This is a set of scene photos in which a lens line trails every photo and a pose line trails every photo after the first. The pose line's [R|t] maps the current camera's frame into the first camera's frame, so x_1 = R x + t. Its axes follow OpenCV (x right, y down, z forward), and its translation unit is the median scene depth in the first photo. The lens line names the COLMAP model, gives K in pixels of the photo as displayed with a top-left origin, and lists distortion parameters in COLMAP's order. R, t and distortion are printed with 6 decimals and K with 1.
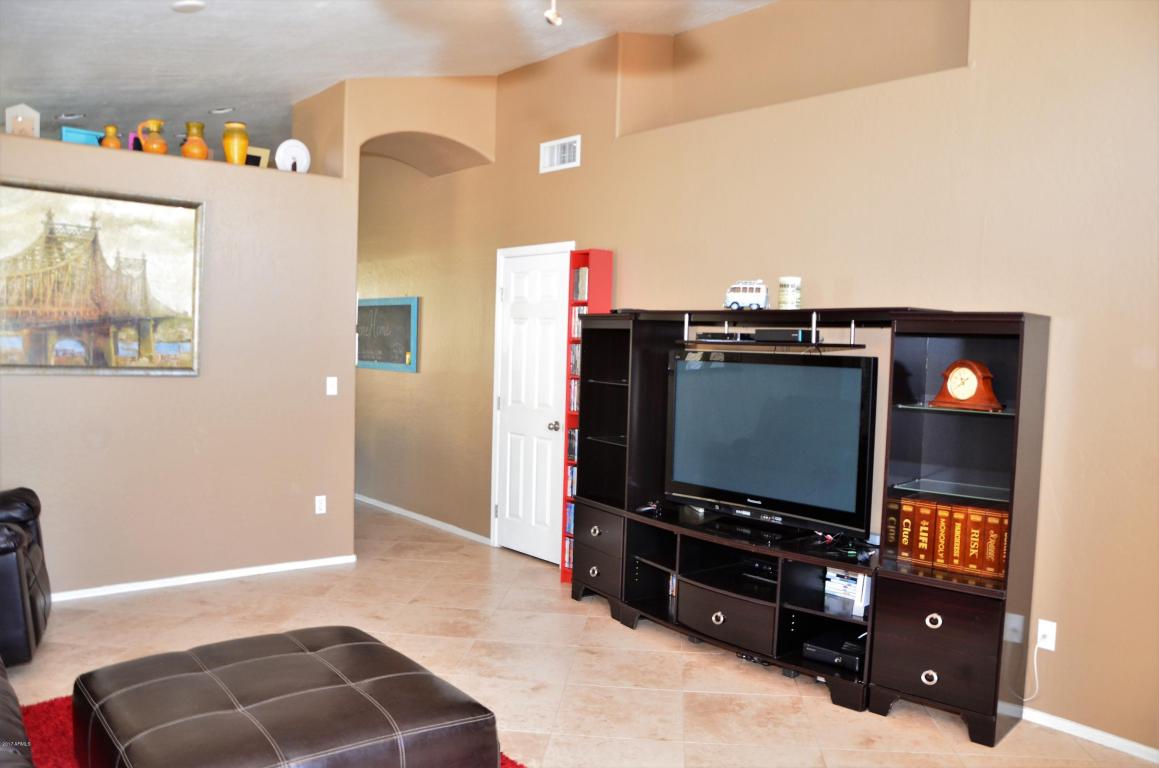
lens RADIAL K [[881.8, 0, 578.8], [0, 881.8, 395.7], [0, 0, 1]] dist [-0.164173, 0.100562]
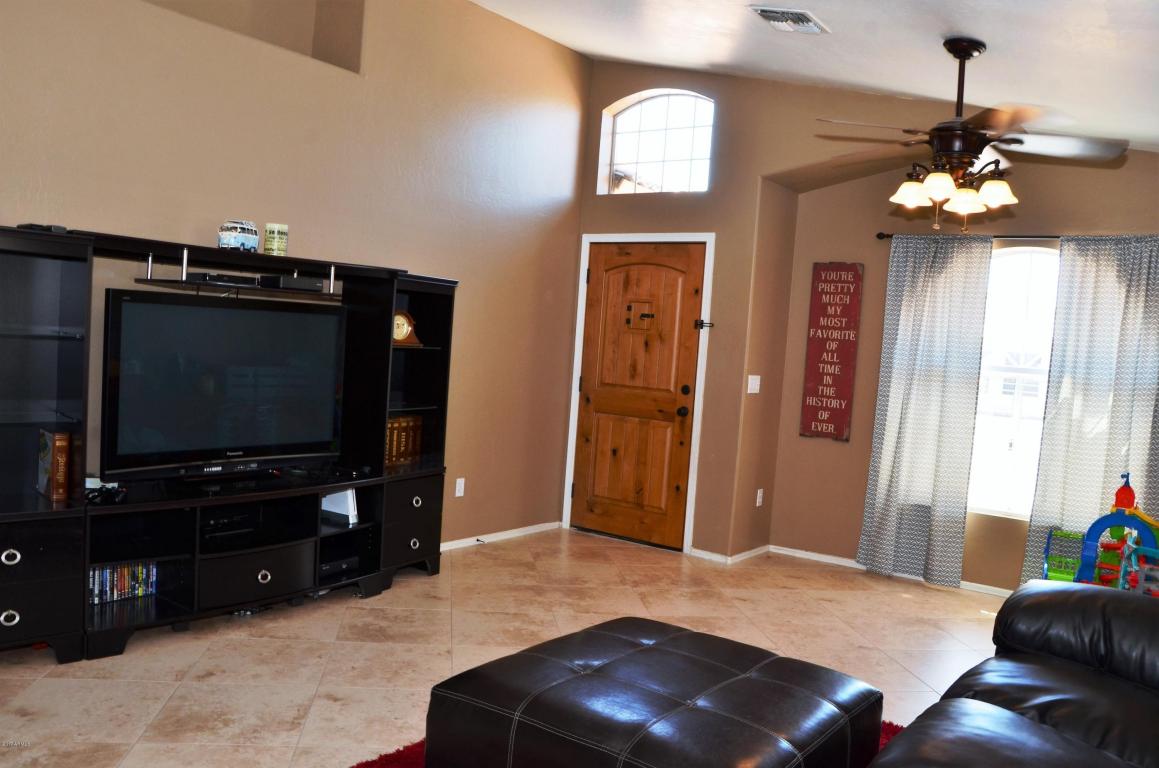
lens RADIAL K [[907.4, 0, 589.0], [0, 907.4, 401.9], [0, 0, 1]] dist [-0.162798, 0.135557]
pose [[-0.230808, -0.123768, 0.965095, -0.742691], [-0.027265, 0.992310, 0.120737, -0.056827], [-0.972617, 0.001554, -0.232408, 0.770012]]
